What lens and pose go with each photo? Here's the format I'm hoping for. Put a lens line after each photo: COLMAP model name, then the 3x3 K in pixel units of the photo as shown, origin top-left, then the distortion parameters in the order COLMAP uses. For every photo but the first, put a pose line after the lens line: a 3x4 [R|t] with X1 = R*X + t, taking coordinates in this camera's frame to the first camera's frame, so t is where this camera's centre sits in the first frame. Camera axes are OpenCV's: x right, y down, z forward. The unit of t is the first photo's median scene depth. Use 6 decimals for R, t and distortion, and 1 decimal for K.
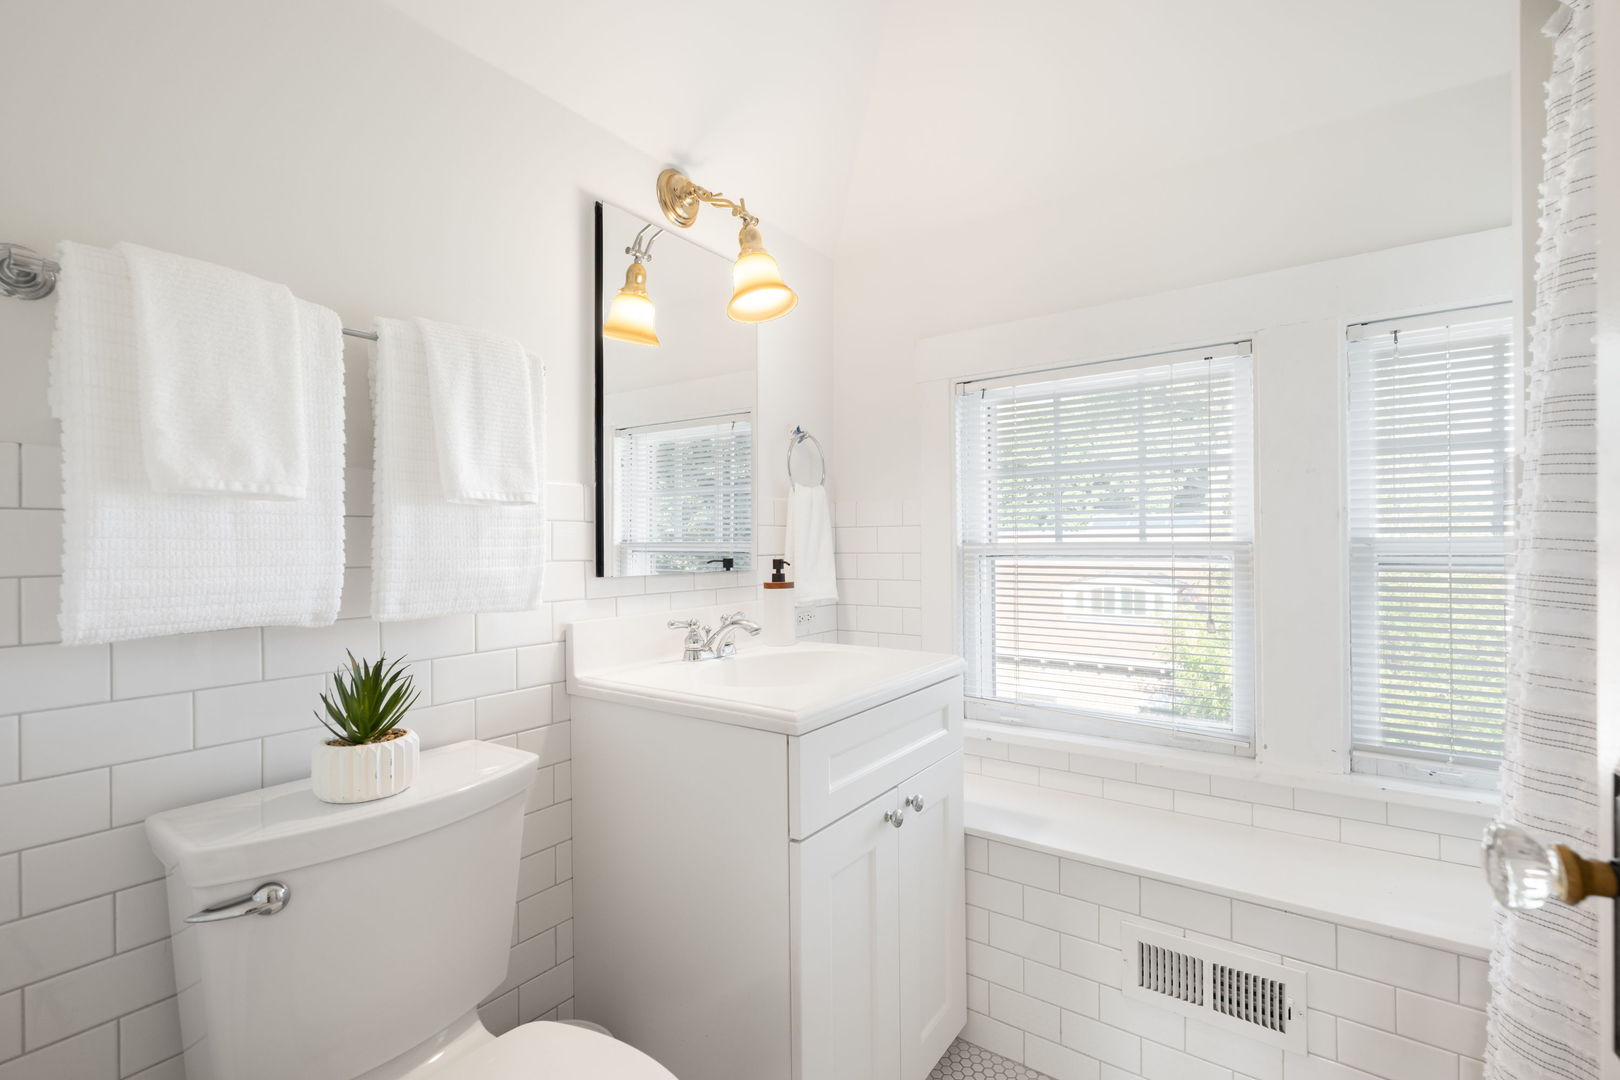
lens RADIAL K [[715.0, 0, 810.0], [0, 715.0, 540.0], [0, 0, 1]] dist [-0.000522, 0.000129]
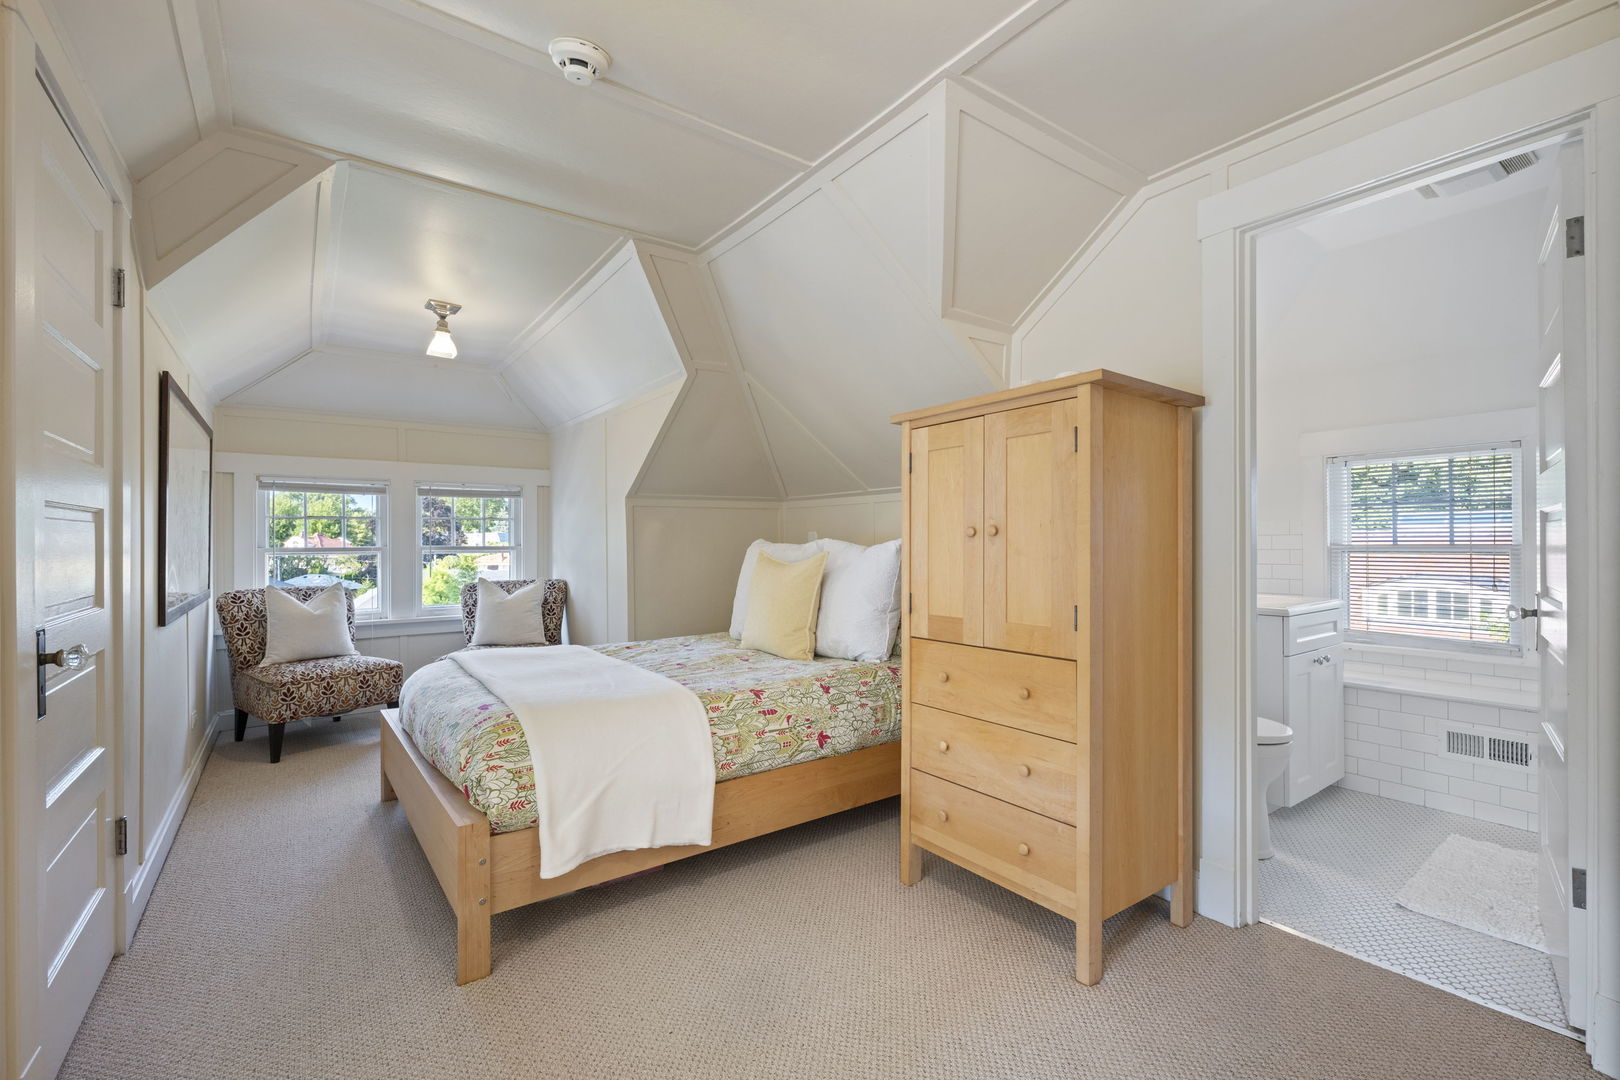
lens RADIAL K [[693.9, 0, 810.0], [0, 693.9, 540.0], [0, 0, 1]] dist [0.001757, 0.000145]
pose [[0.948374, 0.003129, -0.317139, -0.642538], [-0.001685, 0.999987, 0.004825, -0.017017], [0.317150, -0.004042, 0.948367, -1.465776]]
